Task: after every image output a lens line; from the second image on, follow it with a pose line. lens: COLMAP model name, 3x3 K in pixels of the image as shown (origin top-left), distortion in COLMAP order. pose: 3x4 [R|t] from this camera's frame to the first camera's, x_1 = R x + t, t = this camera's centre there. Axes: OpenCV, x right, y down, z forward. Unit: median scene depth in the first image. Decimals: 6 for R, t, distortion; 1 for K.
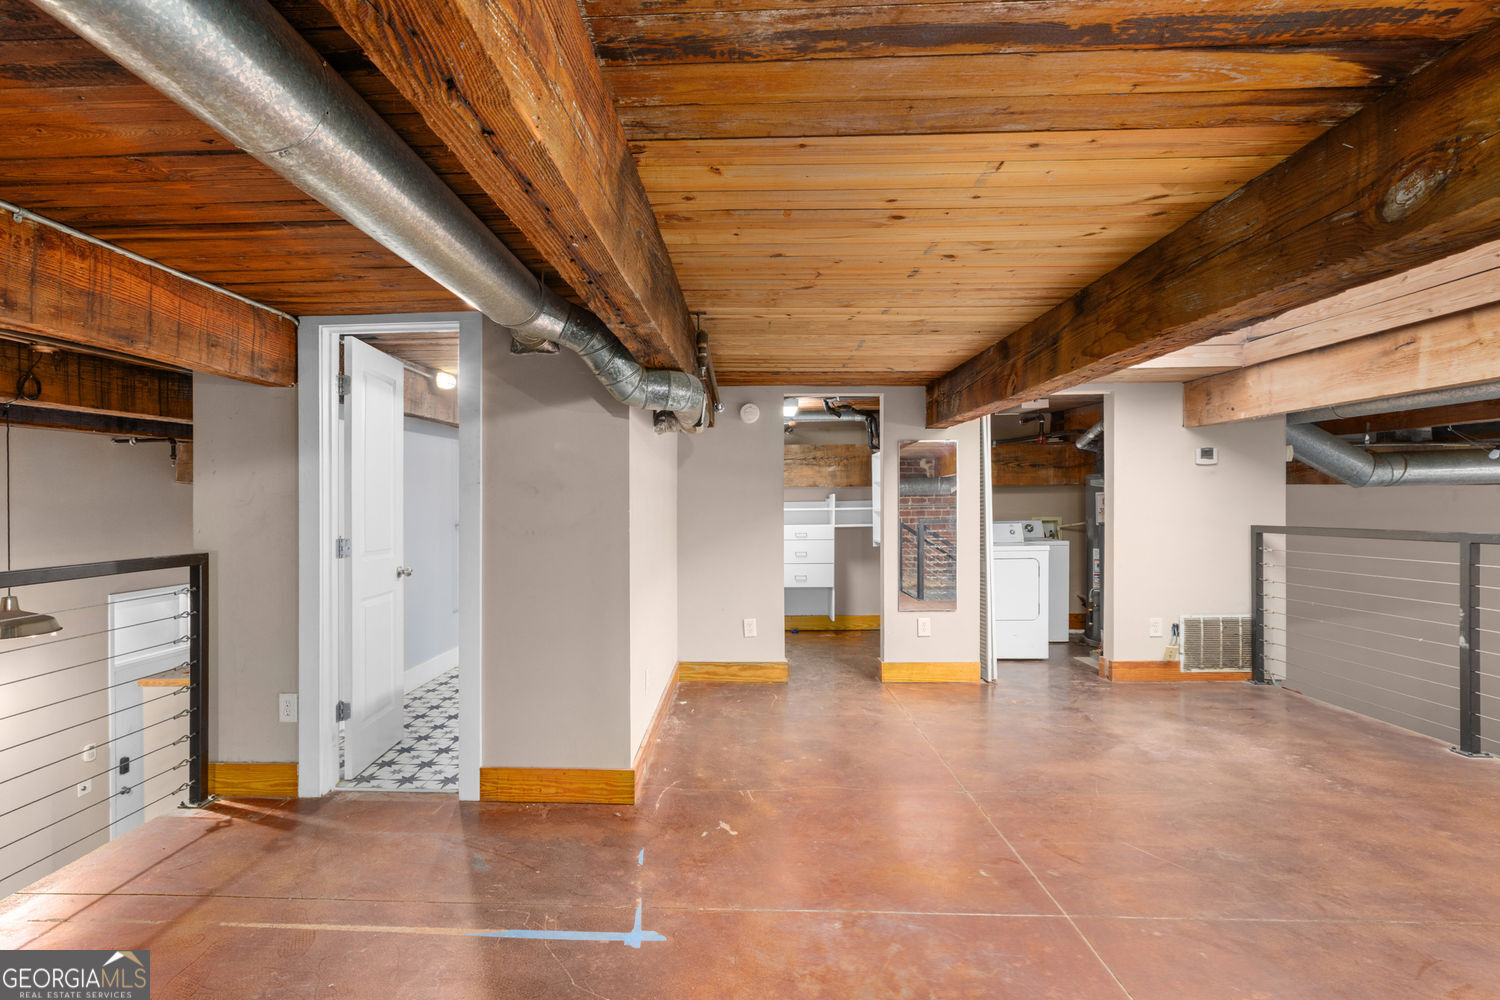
lens RADIAL K [[711.2, 0, 696.2], [0, 711.2, 510.4], [0, 0, 1]] dist [0.004281, 0.000173]
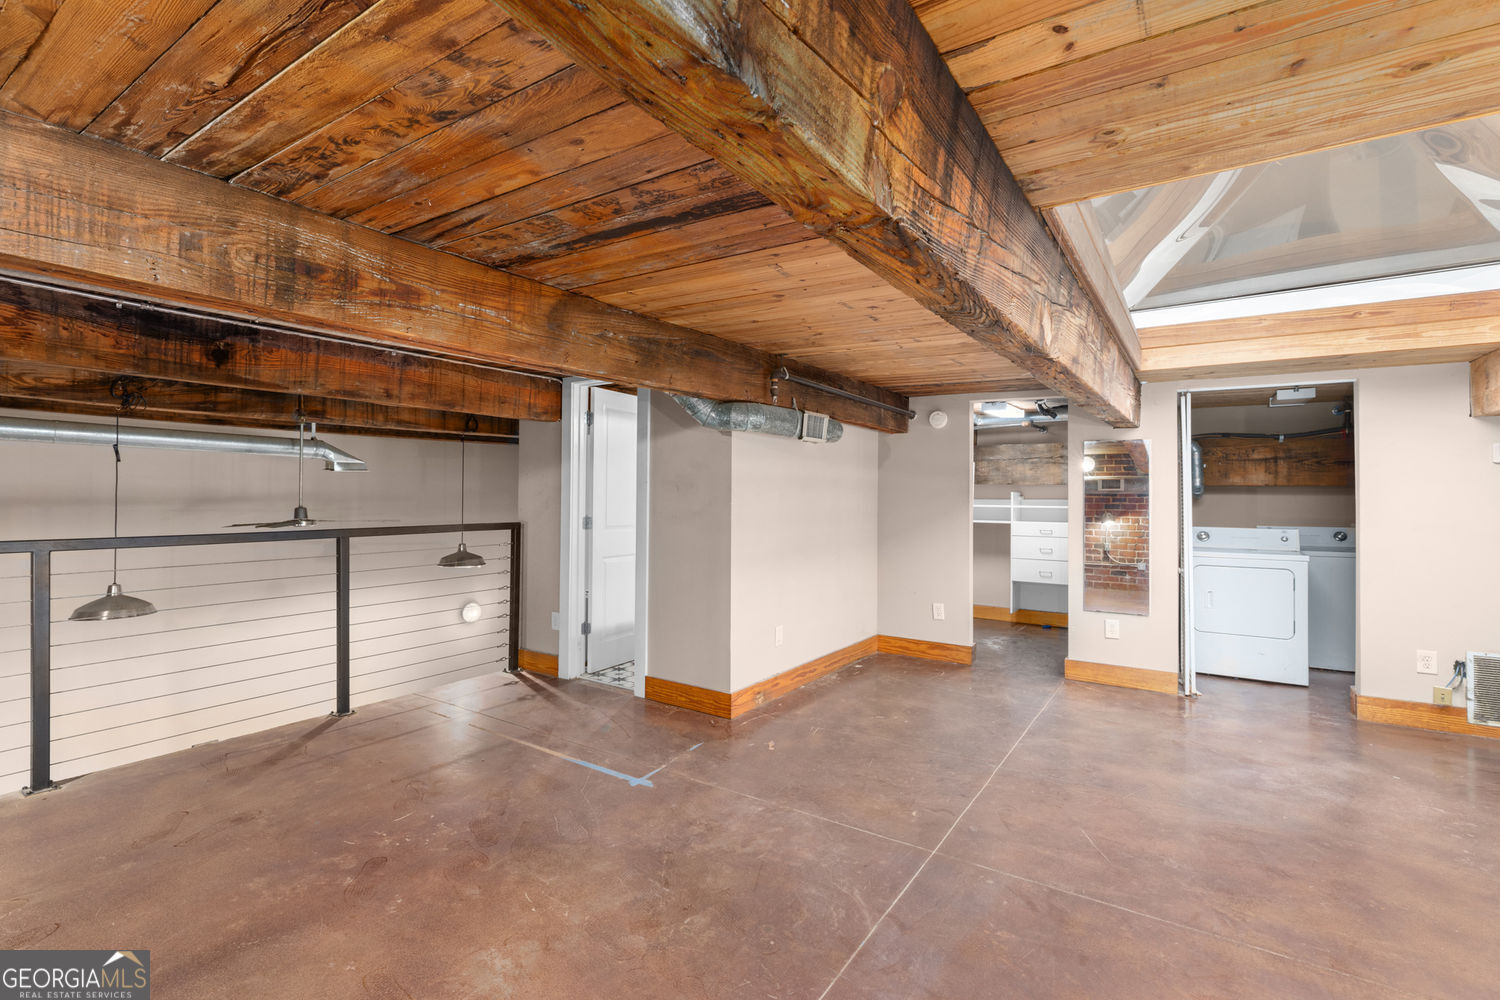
lens RADIAL K [[672.6, 0, 758.0], [0, 672.6, 491.7], [0, 0, 1]] dist [0.000923, 0.000852]
pose [[0.866708, 0.015948, -0.498561, 0.576118], [-0.023213, 0.999695, -0.008376, -0.011753], [0.498276, 0.018833, 0.866814, -0.093663]]
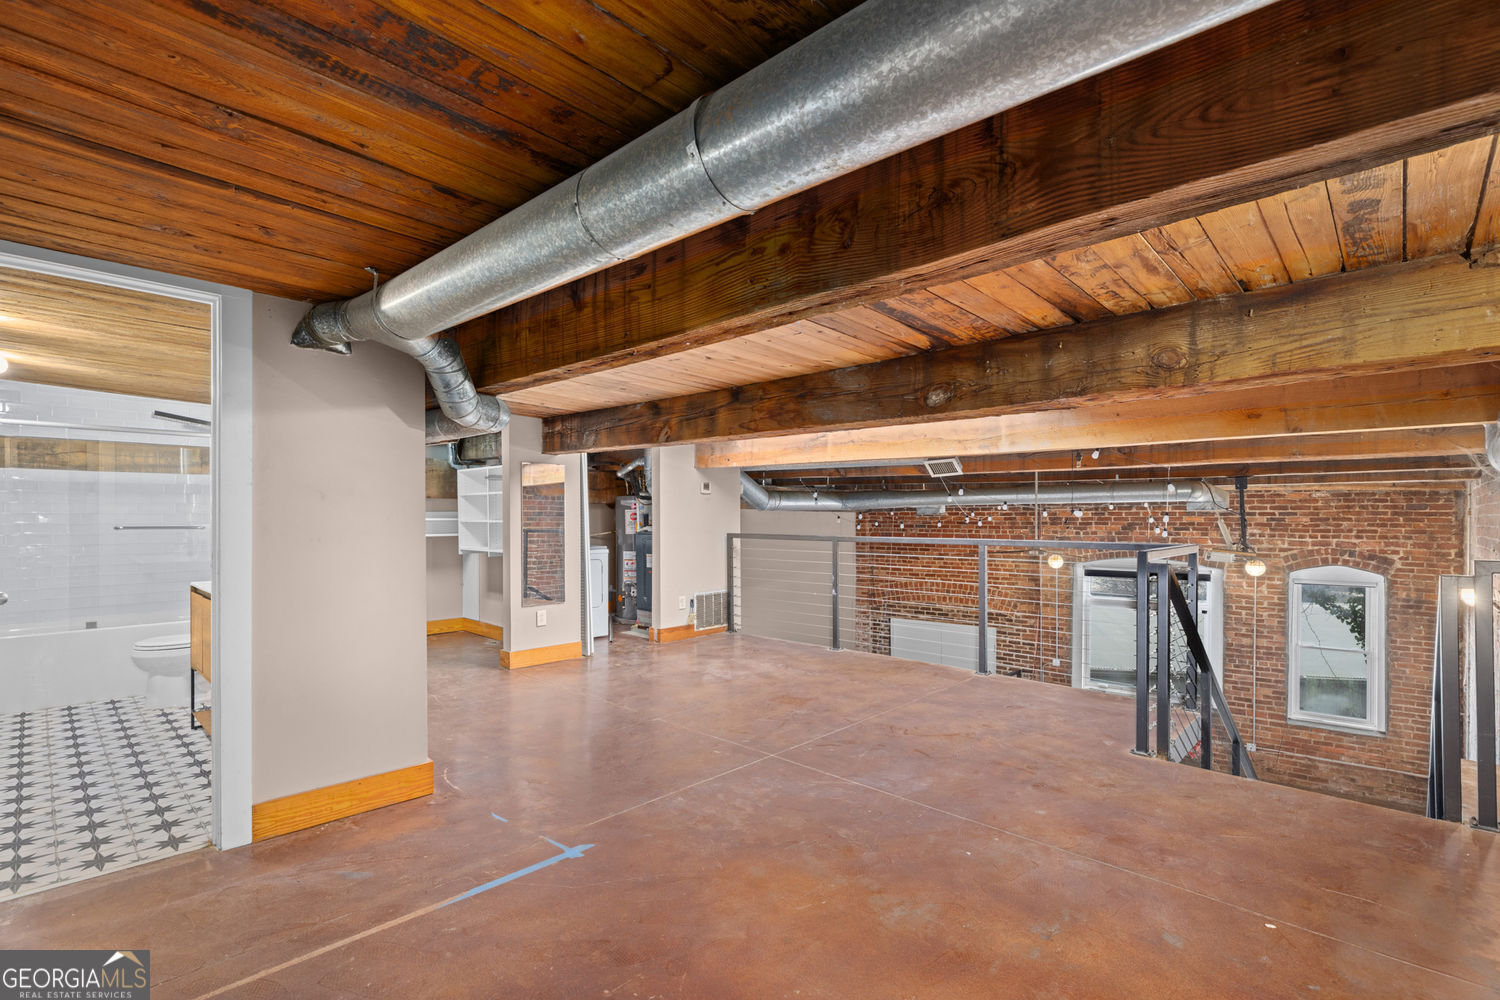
lens RADIAL K [[711.2, 0, 722.3], [0, 711.2, 516.6], [0, 0, 1]] dist [0.004281, 0.000173]
pose [[0.646669, 0.016825, 0.762585, -0.605123], [-0.009220, 0.999856, -0.014242, 0.009008], [-0.762715, 0.002179, 0.646731, -0.020810]]
